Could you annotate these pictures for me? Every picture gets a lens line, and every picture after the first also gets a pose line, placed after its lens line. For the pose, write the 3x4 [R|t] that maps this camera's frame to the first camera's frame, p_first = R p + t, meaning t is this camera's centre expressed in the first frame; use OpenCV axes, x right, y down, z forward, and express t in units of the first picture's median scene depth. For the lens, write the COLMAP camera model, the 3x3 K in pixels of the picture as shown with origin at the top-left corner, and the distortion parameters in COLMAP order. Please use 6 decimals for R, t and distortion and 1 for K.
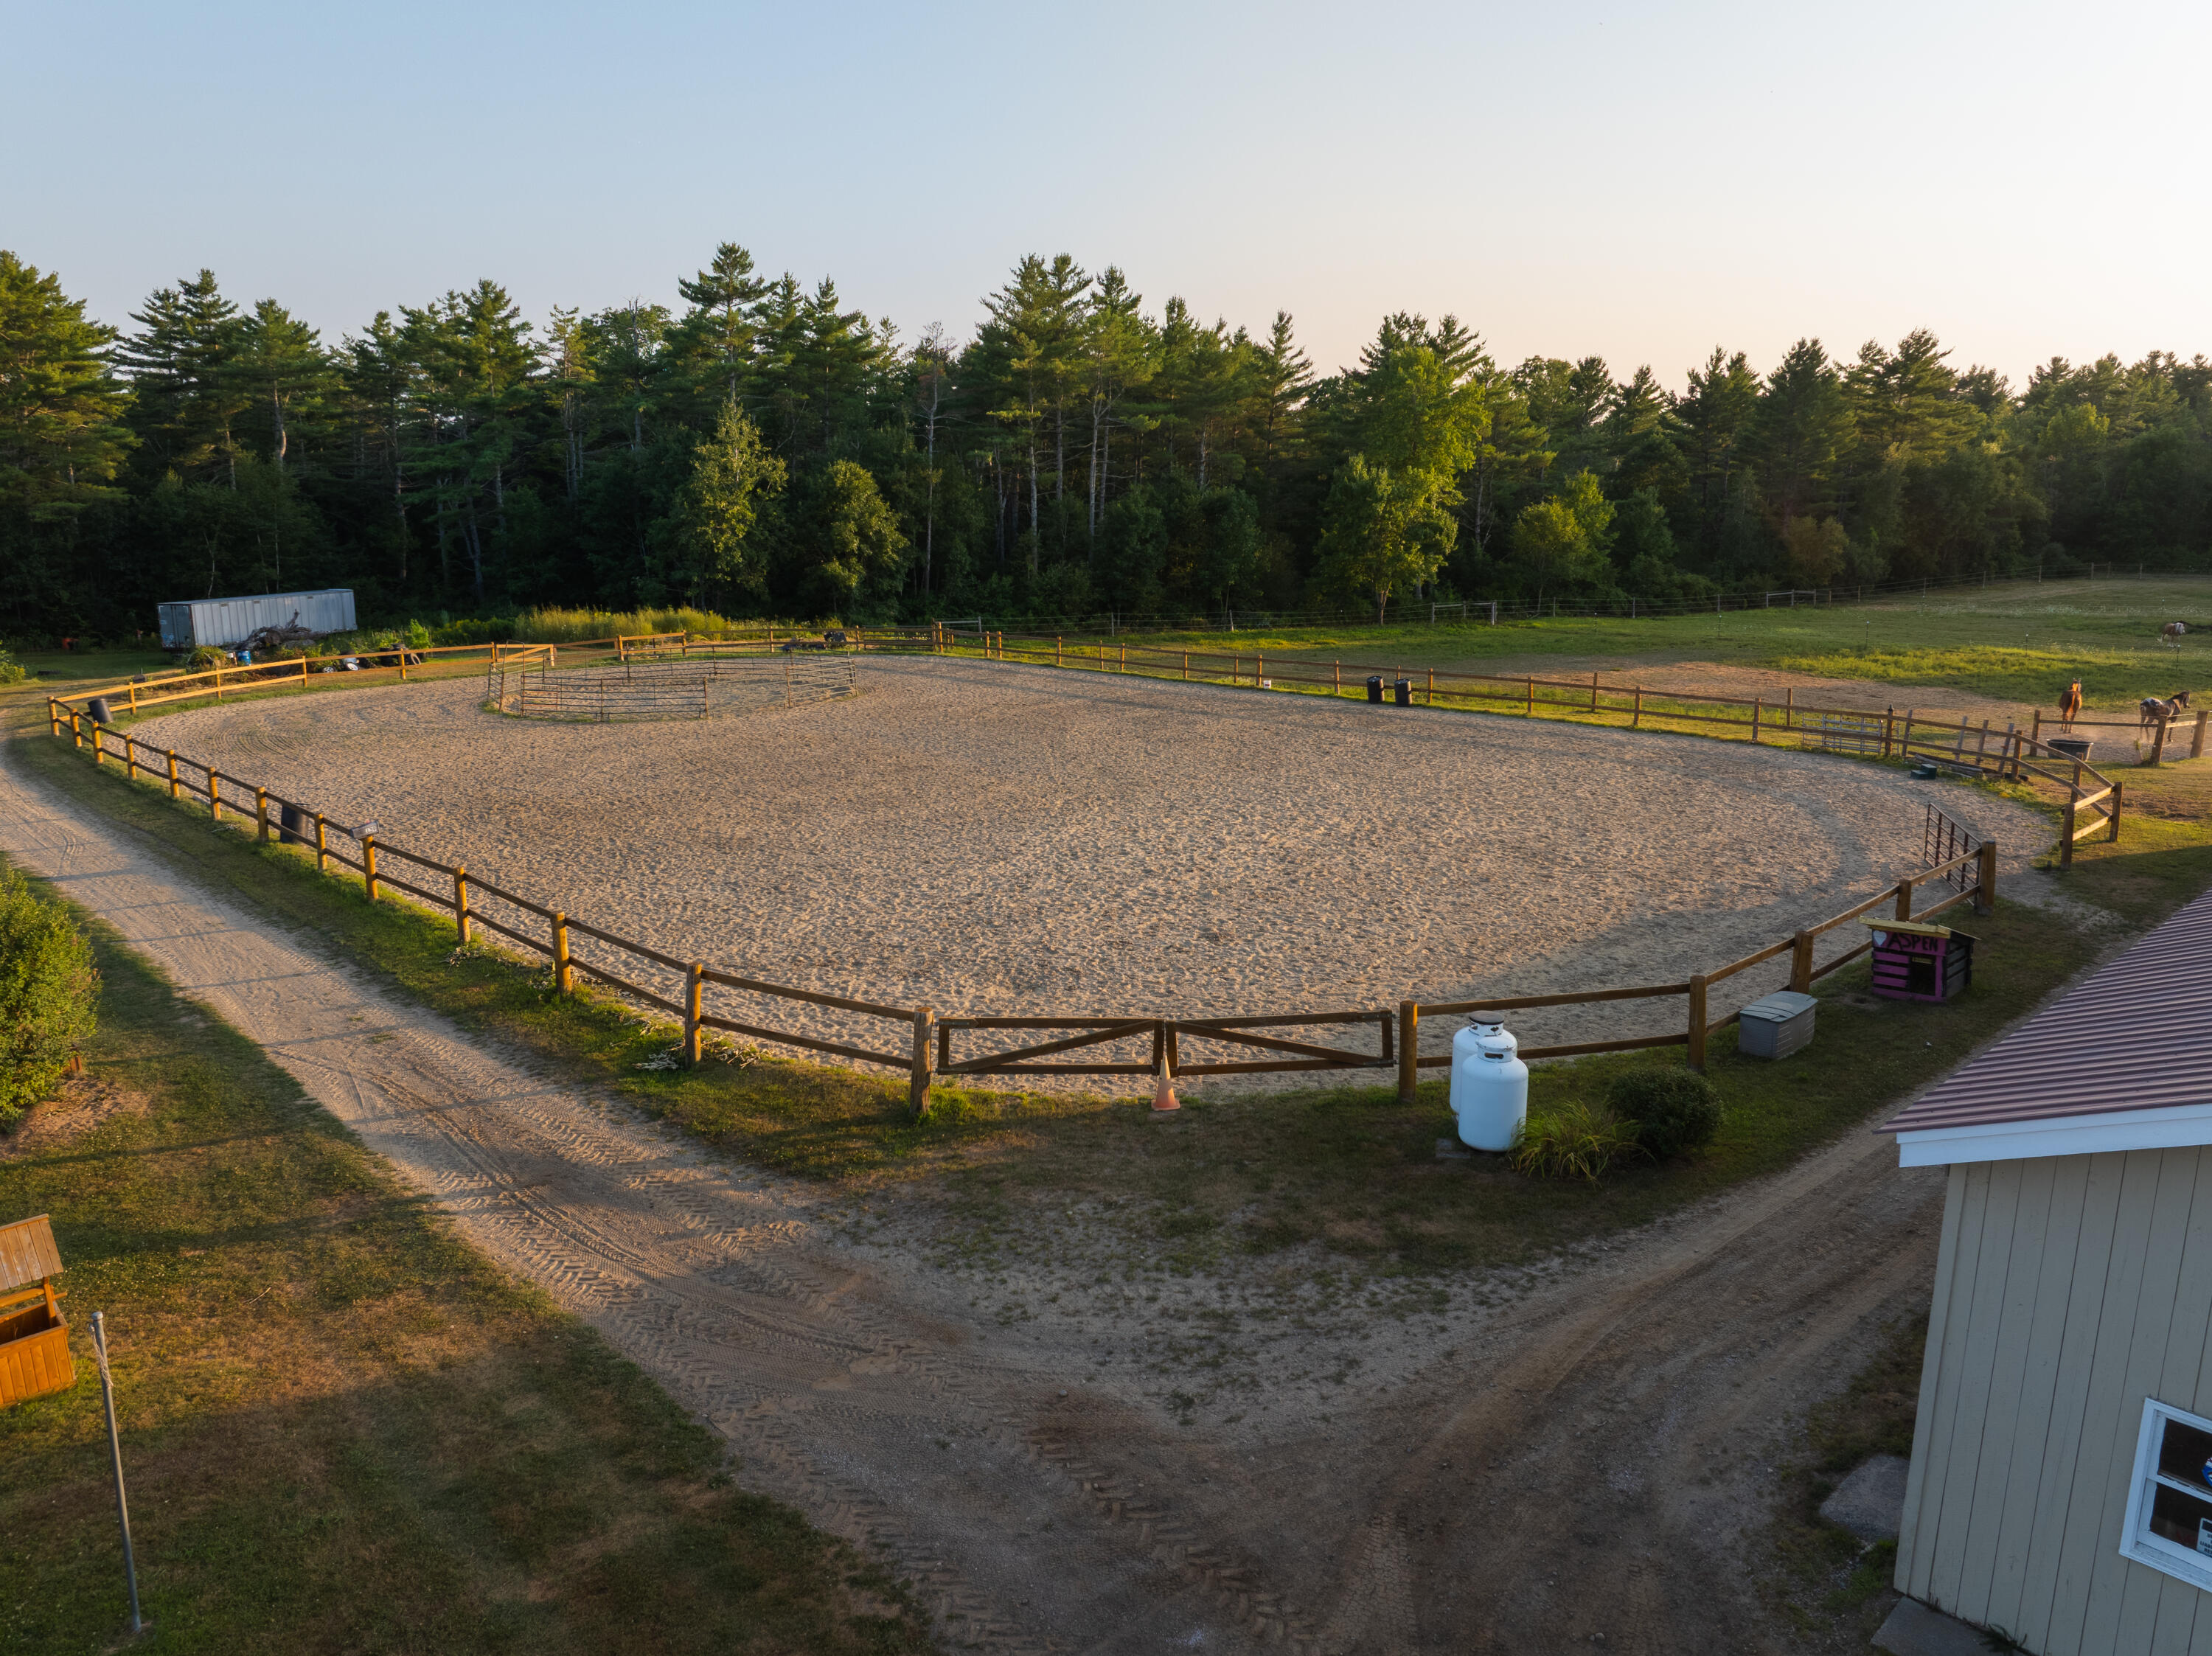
lens RADIAL K [[1557.7, 0, 1106.0], [0, 1557.7, 828.0], [0, 0, 1]] dist [-0.037461, 0.003460]
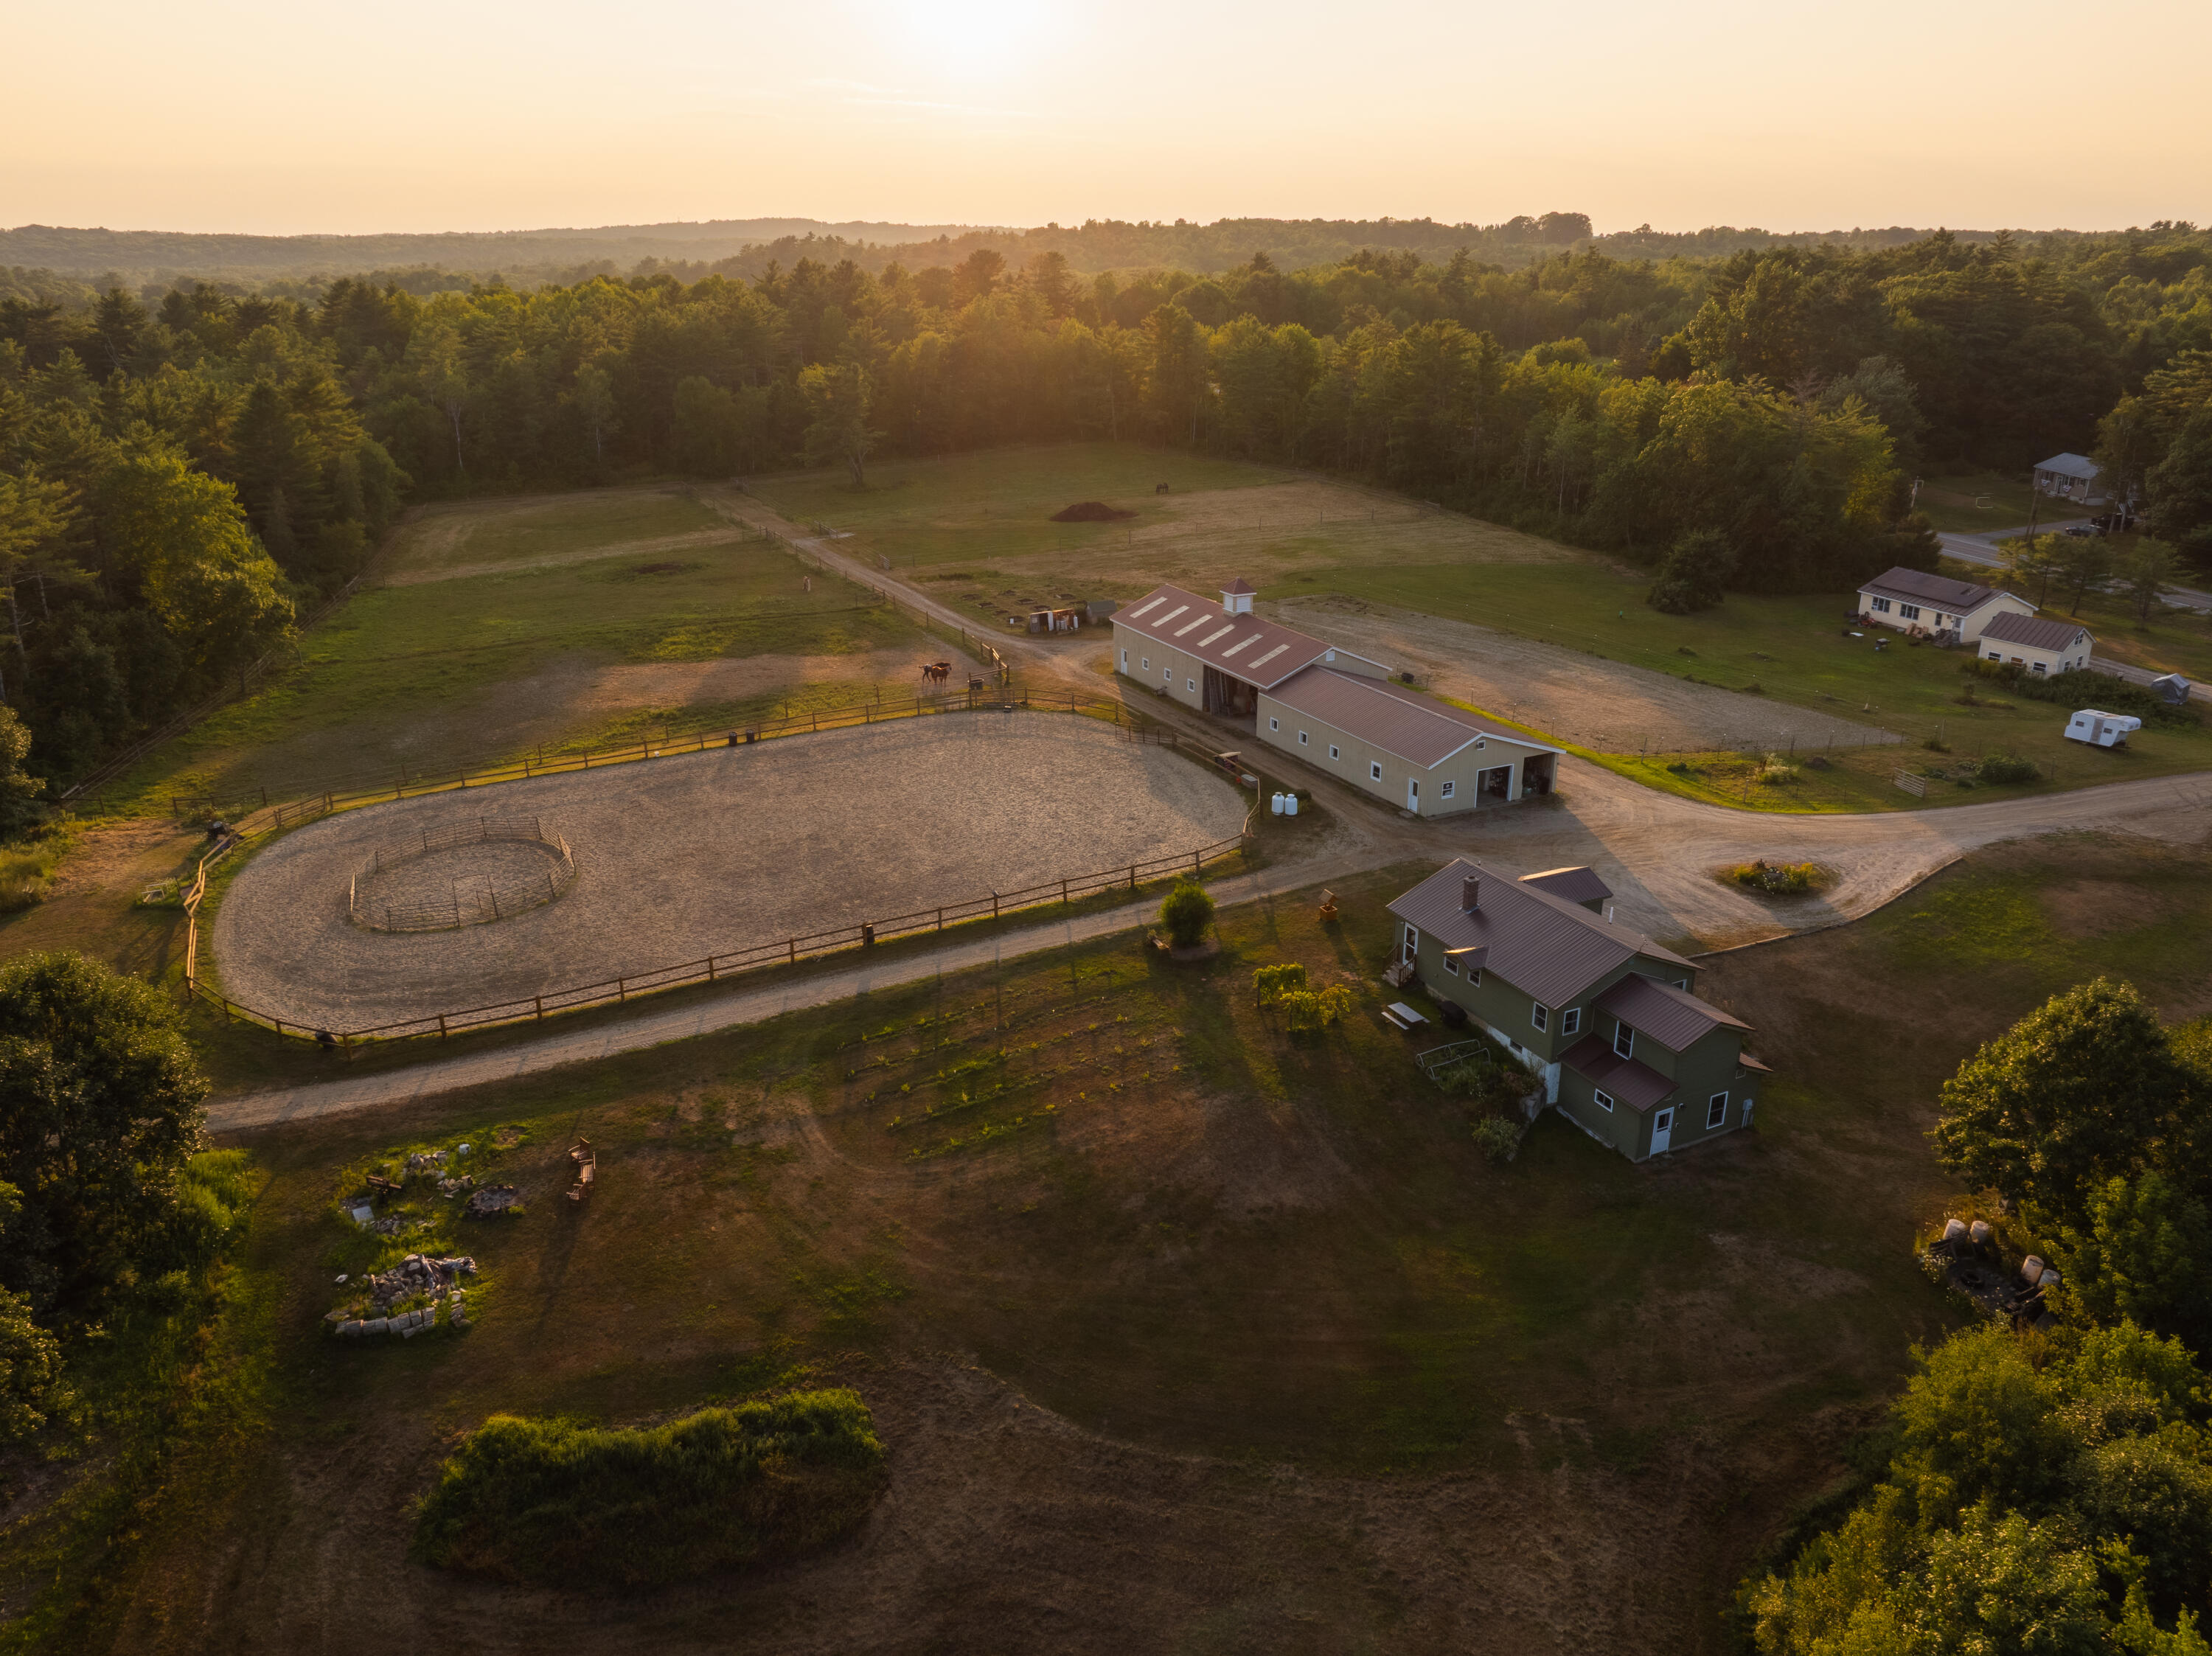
lens RADIAL K [[1557.7, 0, 1106.0], [0, 1557.7, 828.0], [0, 0, 1]] dist [-0.037461, 0.003460]
pose [[0.279390, -0.336936, 0.899119, -5.666591], [0.213996, 0.934707, 0.283775, -1.675422], [-0.936027, 0.113124, 0.333251, -0.223311]]
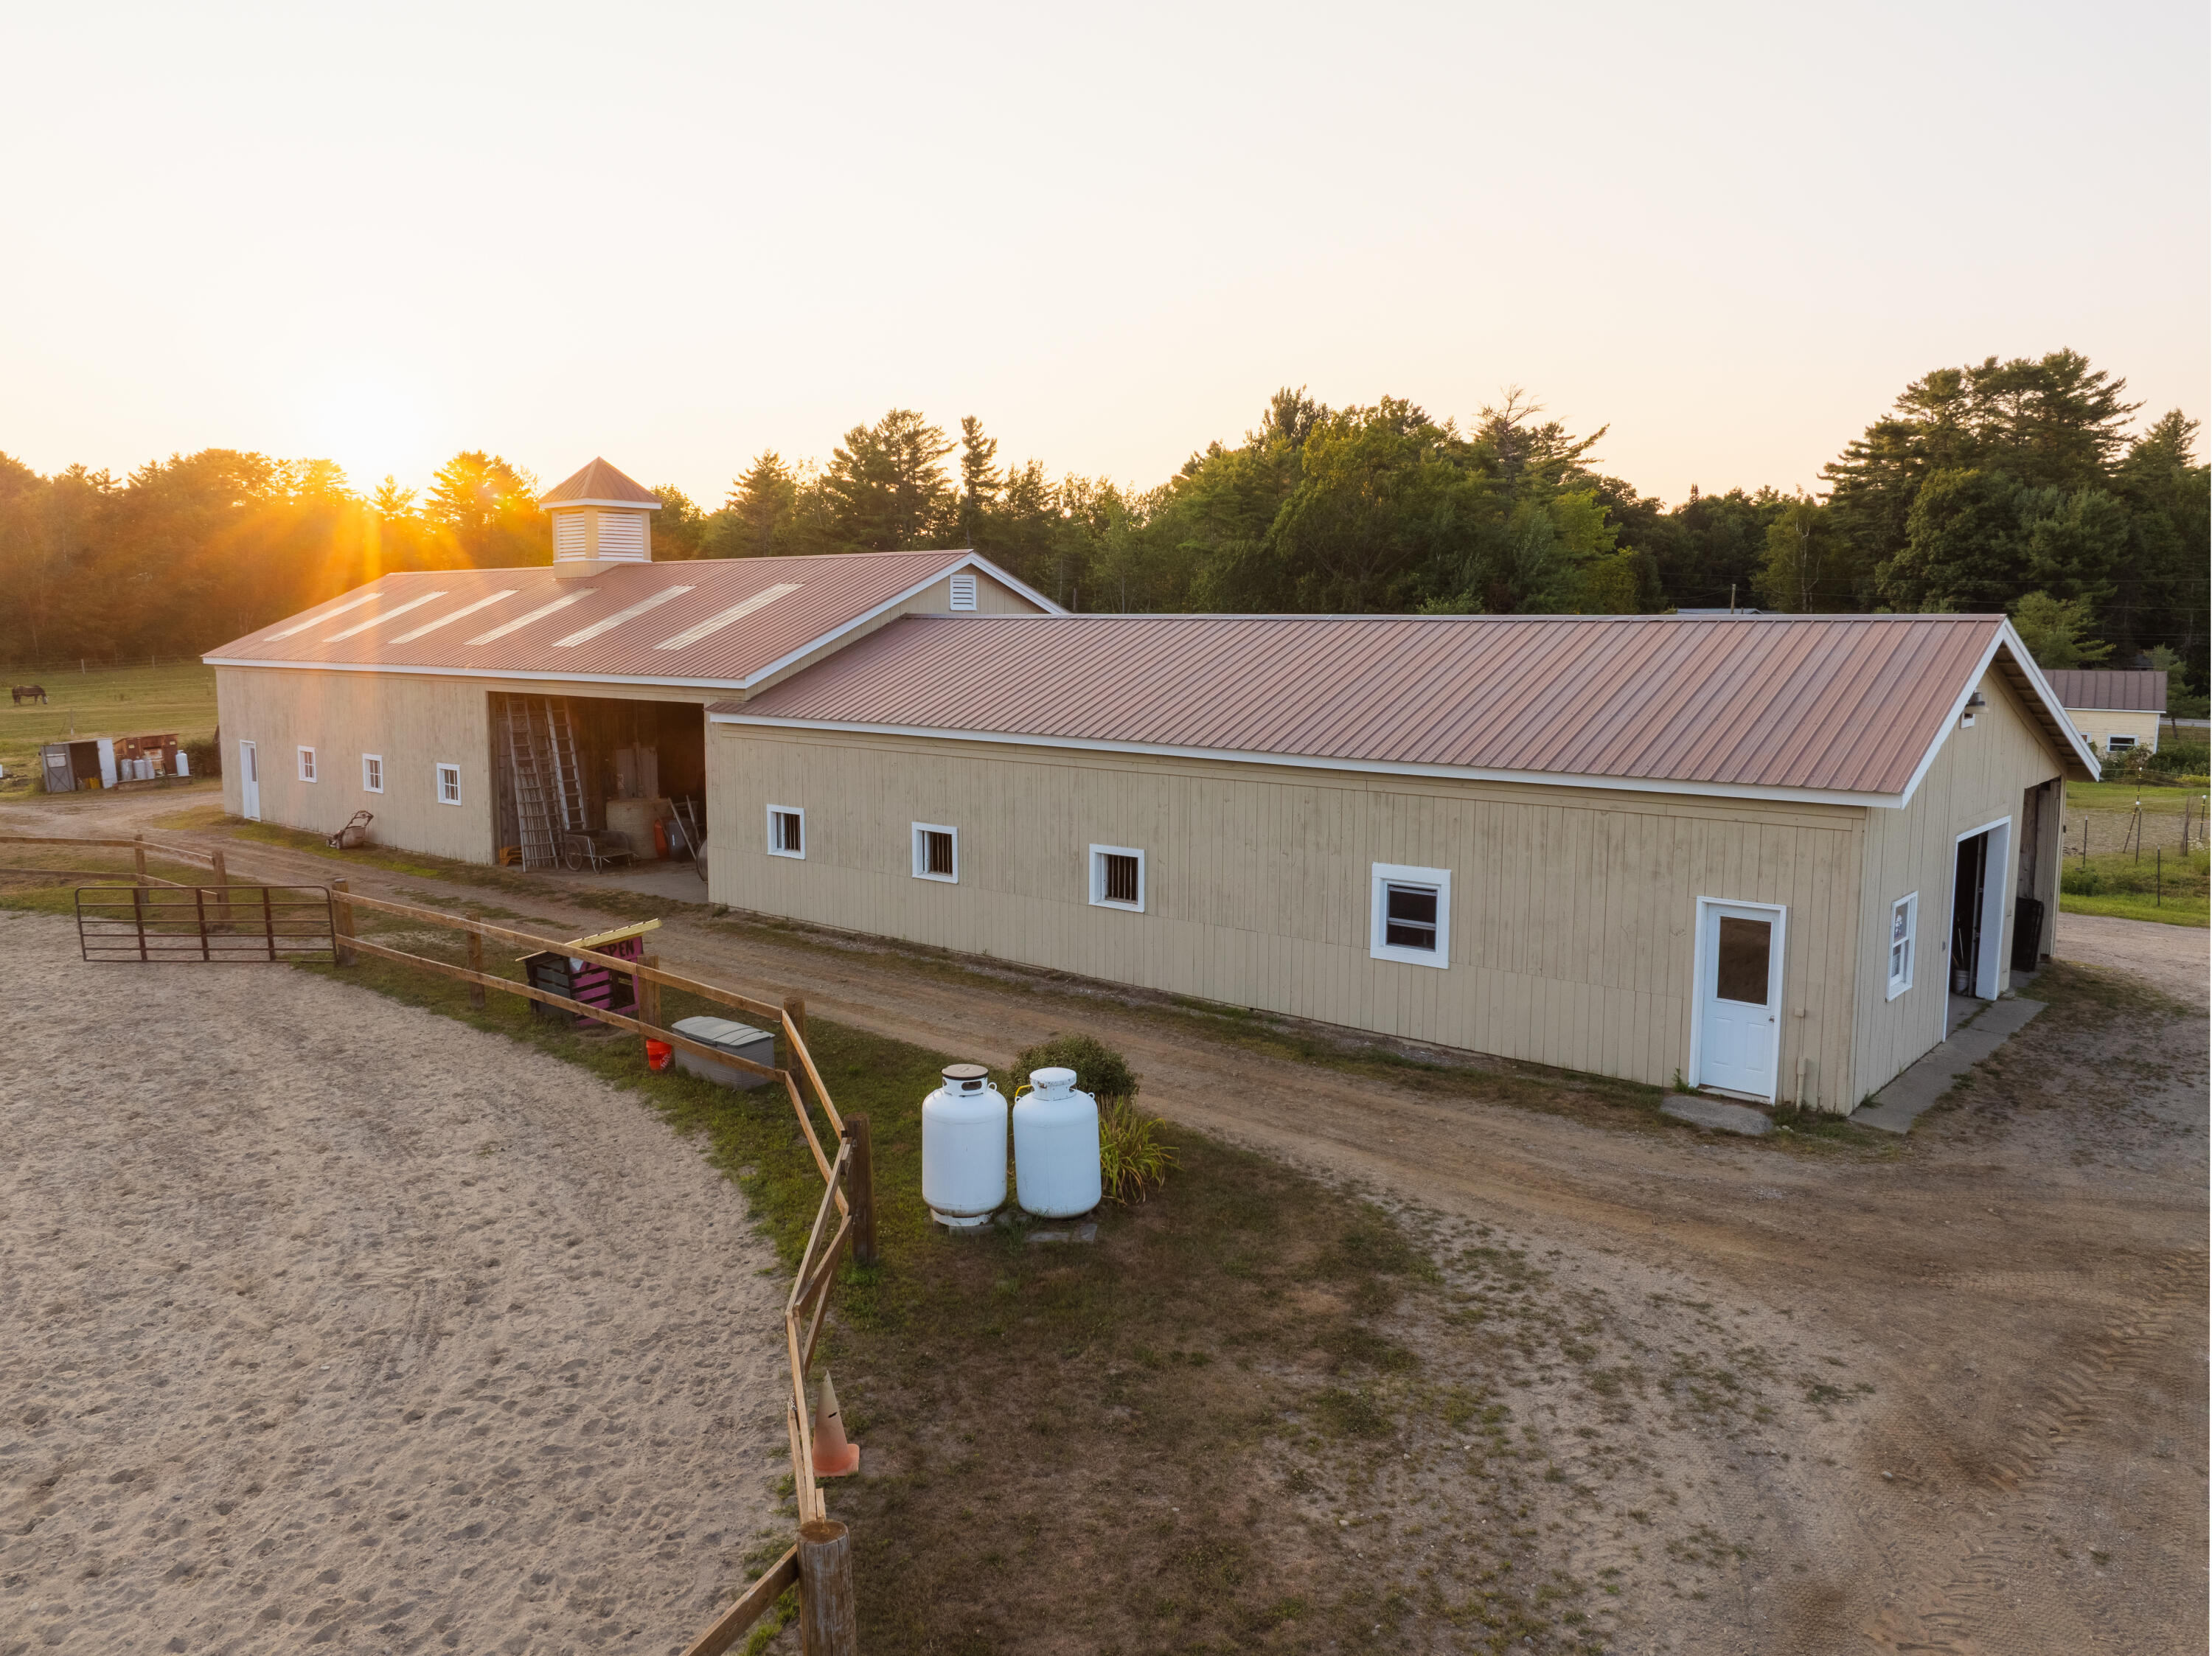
lens RADIAL K [[1601.8, 0, 1076.6], [0, 1601.8, 821.3], [0, 0, 1]] dist [-0.034829, 0.004336]
pose [[-0.090392, -0.125279, 0.987995, -0.606711], [0.219955, 0.965047, 0.142493, -0.109272], [-0.971313, 0.230194, -0.059677, 1.181446]]
